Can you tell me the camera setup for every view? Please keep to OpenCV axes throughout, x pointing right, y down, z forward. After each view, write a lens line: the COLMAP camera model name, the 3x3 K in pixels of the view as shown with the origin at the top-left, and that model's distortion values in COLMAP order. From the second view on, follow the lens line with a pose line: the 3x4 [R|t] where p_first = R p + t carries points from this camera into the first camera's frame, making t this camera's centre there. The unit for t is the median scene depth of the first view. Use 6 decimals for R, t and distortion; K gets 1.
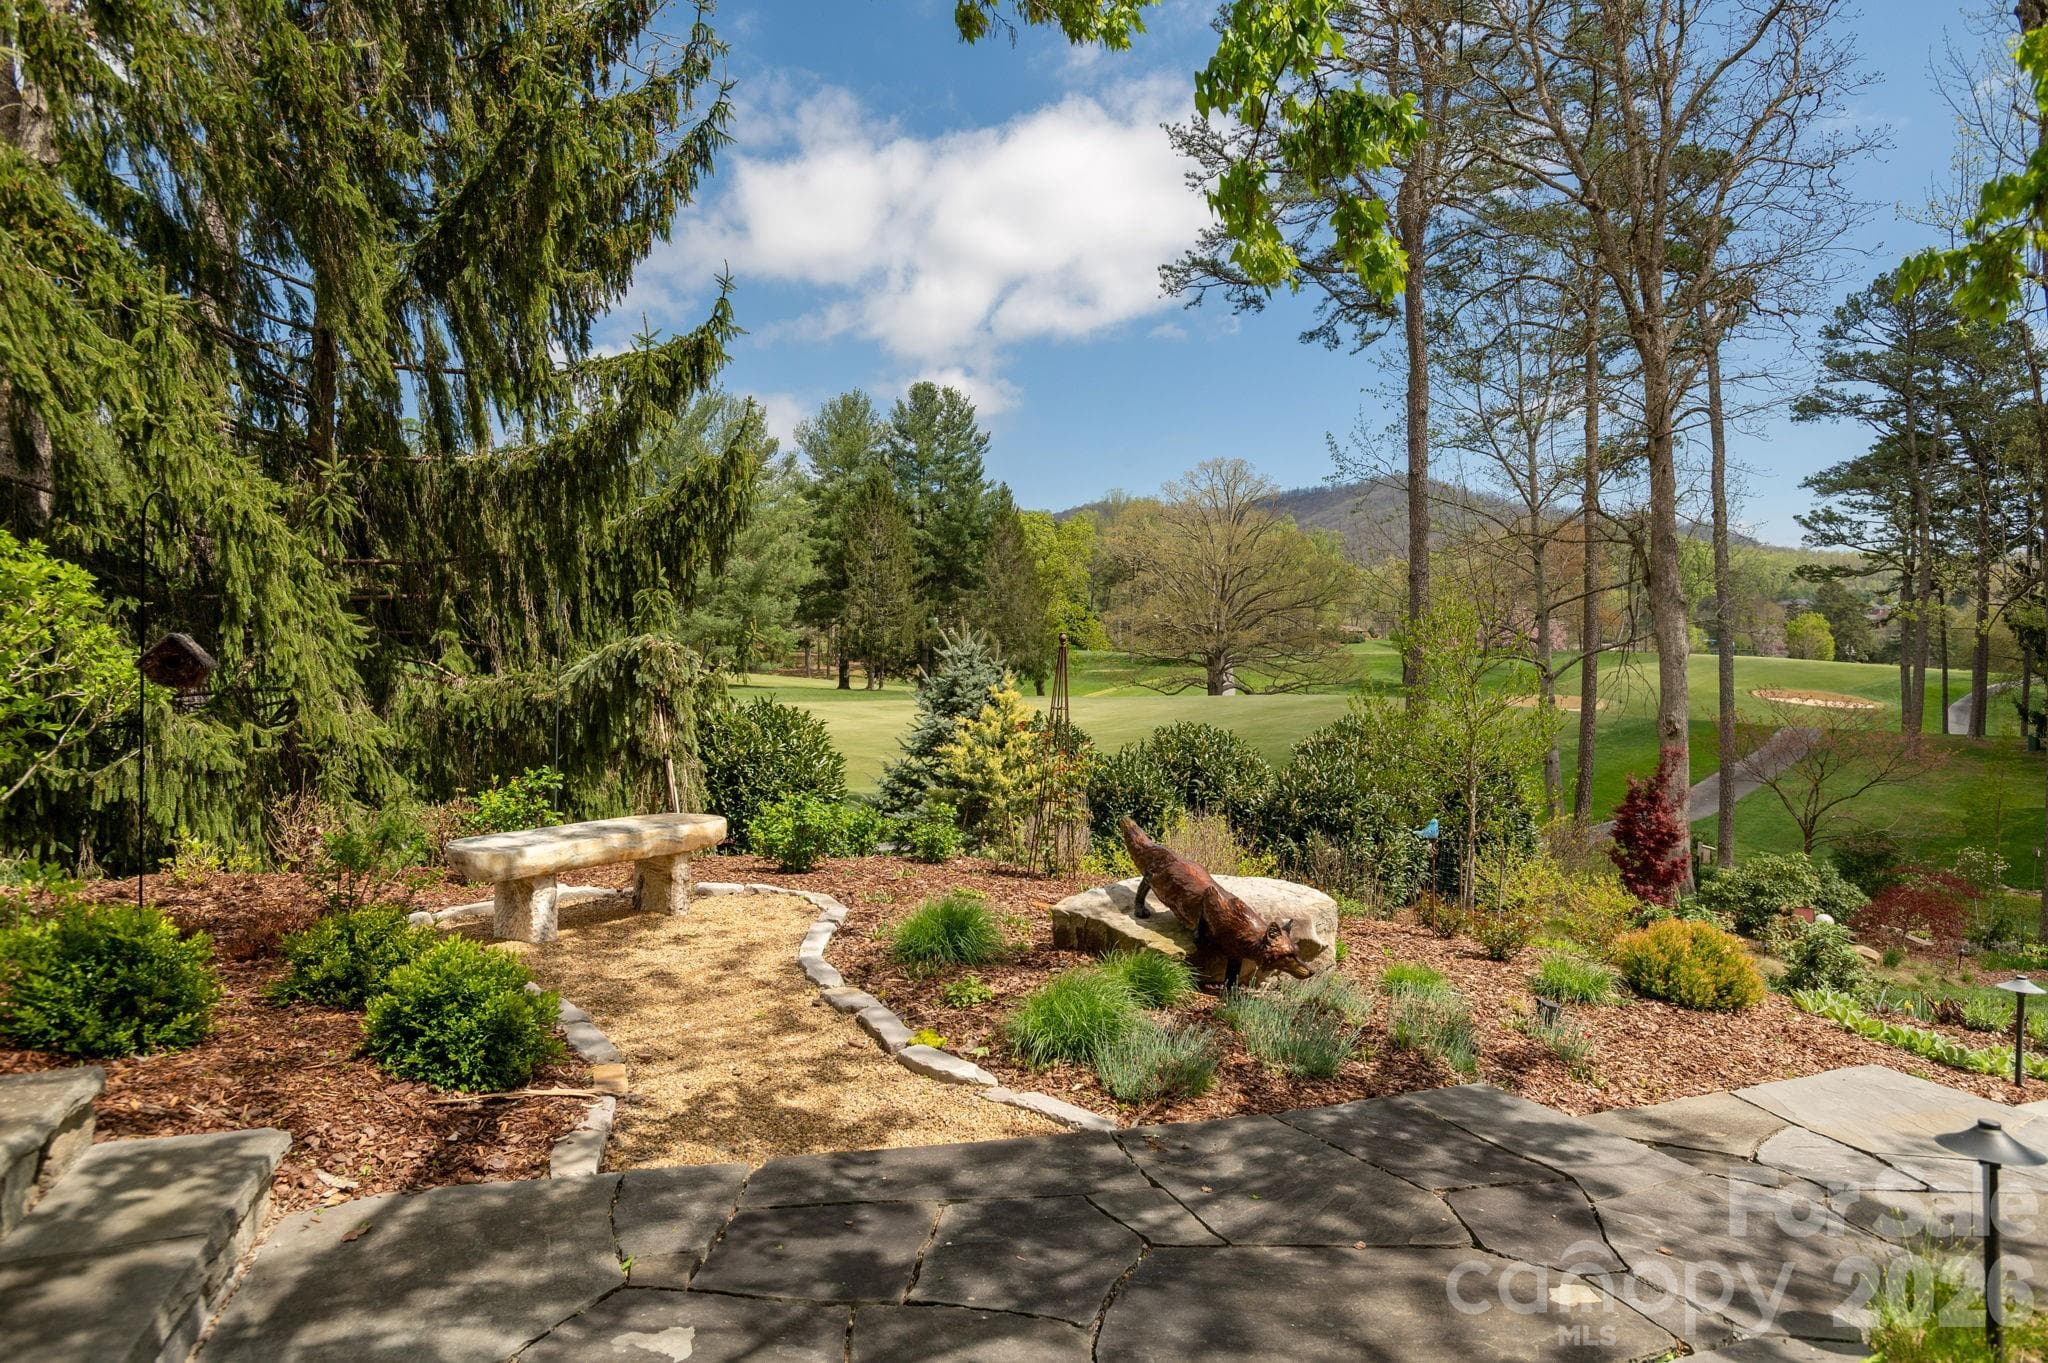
lens RADIAL K [[997.5, 0, 1026.1], [0, 997.5, 669.2], [0, 0, 1]] dist [0.000474, 0.000655]
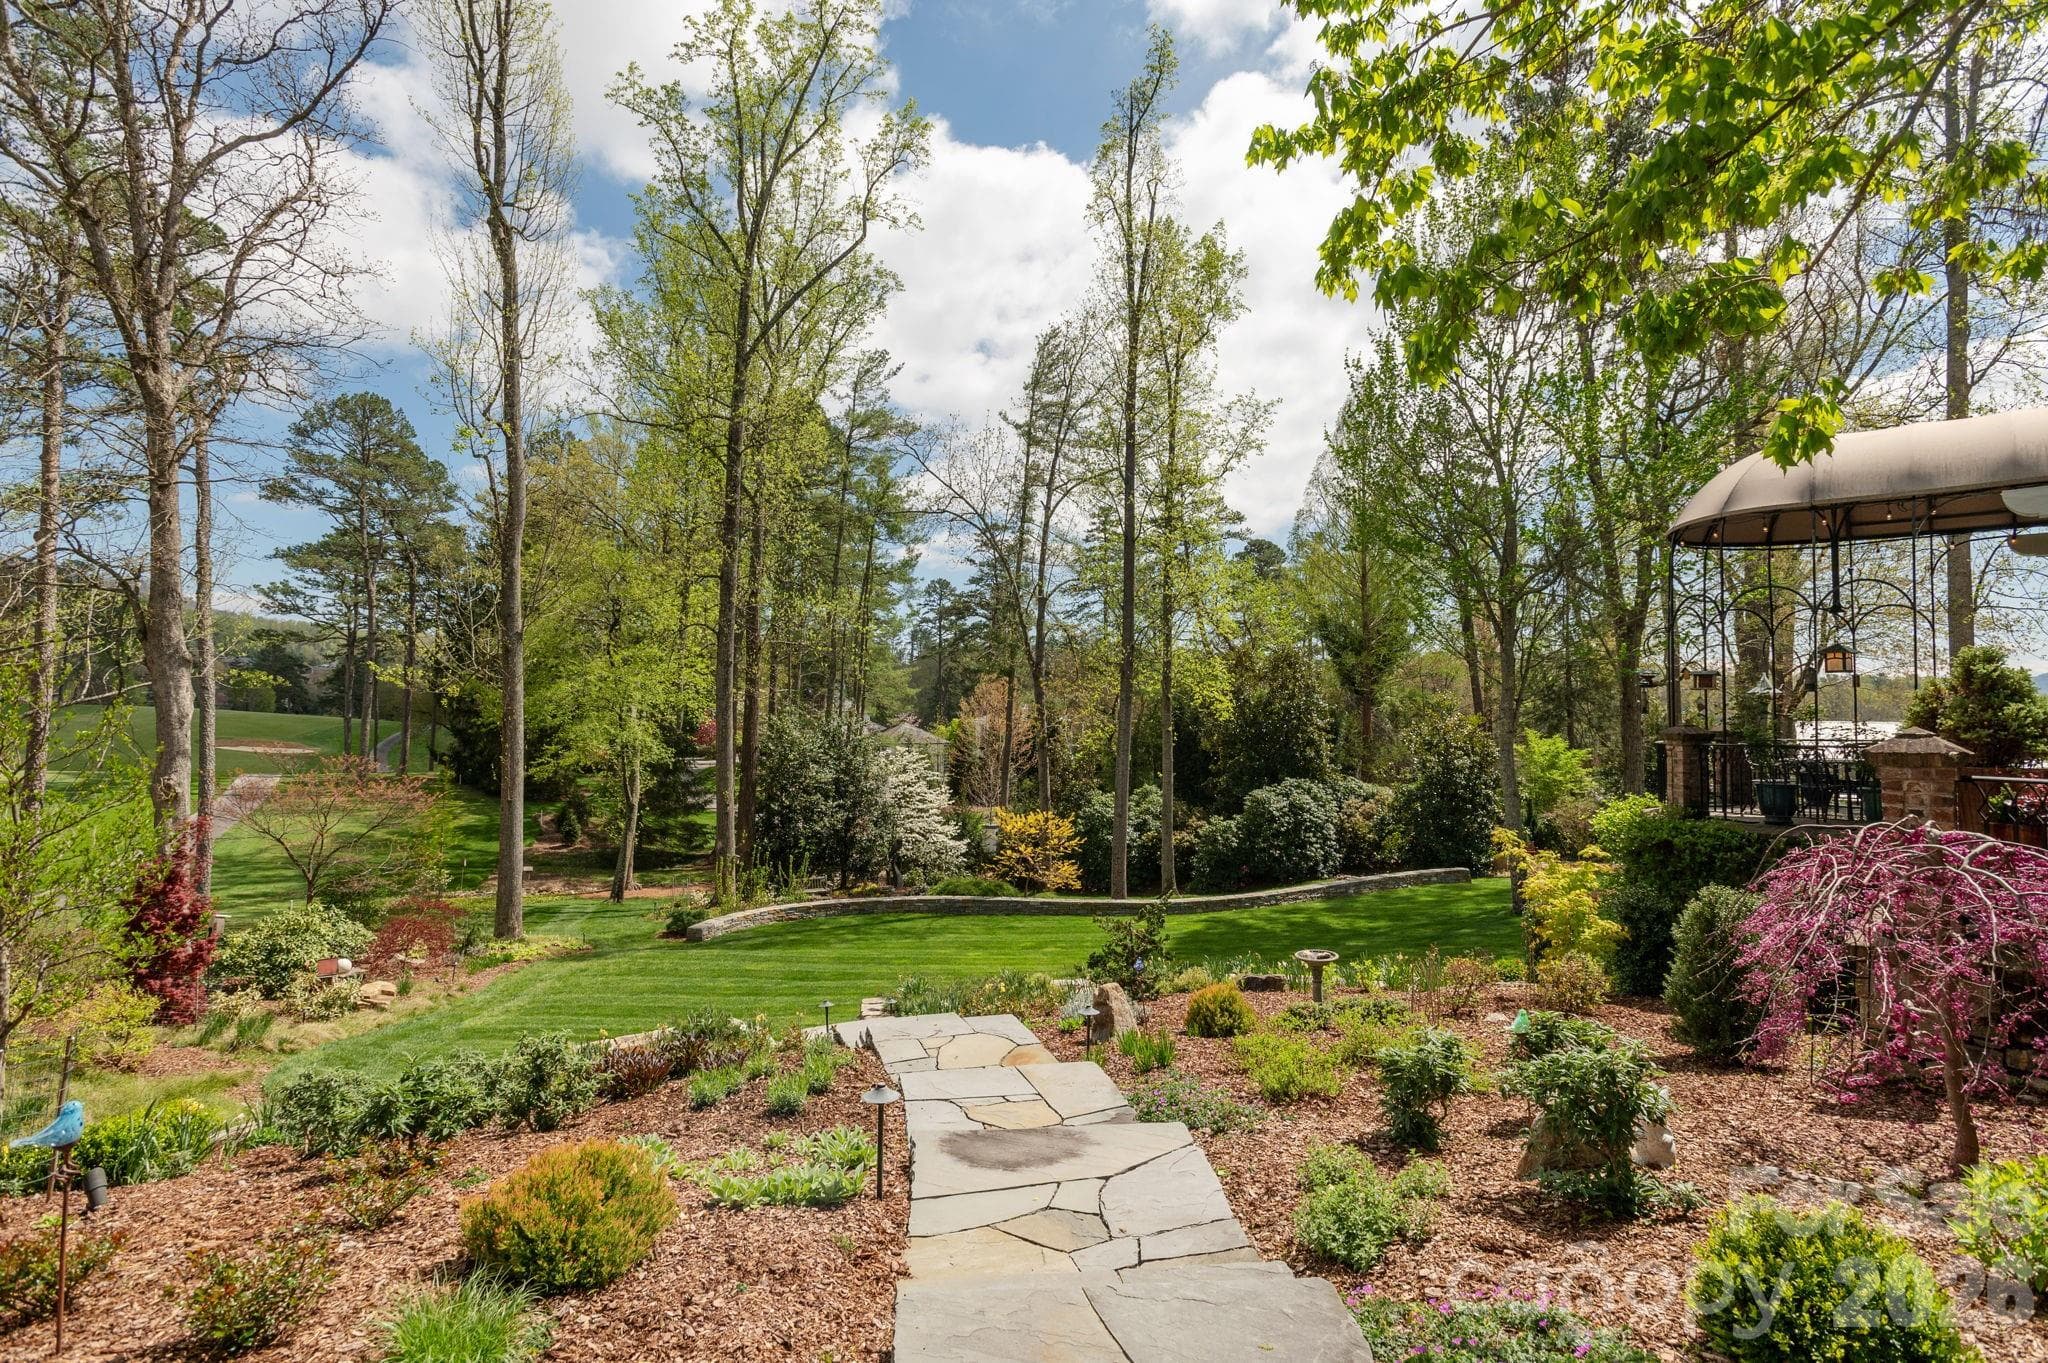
lens RADIAL K [[997.5, 0, 1026.1], [0, 997.5, 669.2], [0, 0, 1]] dist [0.000474, 0.000655]
pose [[0.301876, 0.041375, 0.952449, -0.029676], [0.017574, 0.998647, -0.048952, 0.010302], [-0.953185, 0.031516, 0.300740, -0.141982]]
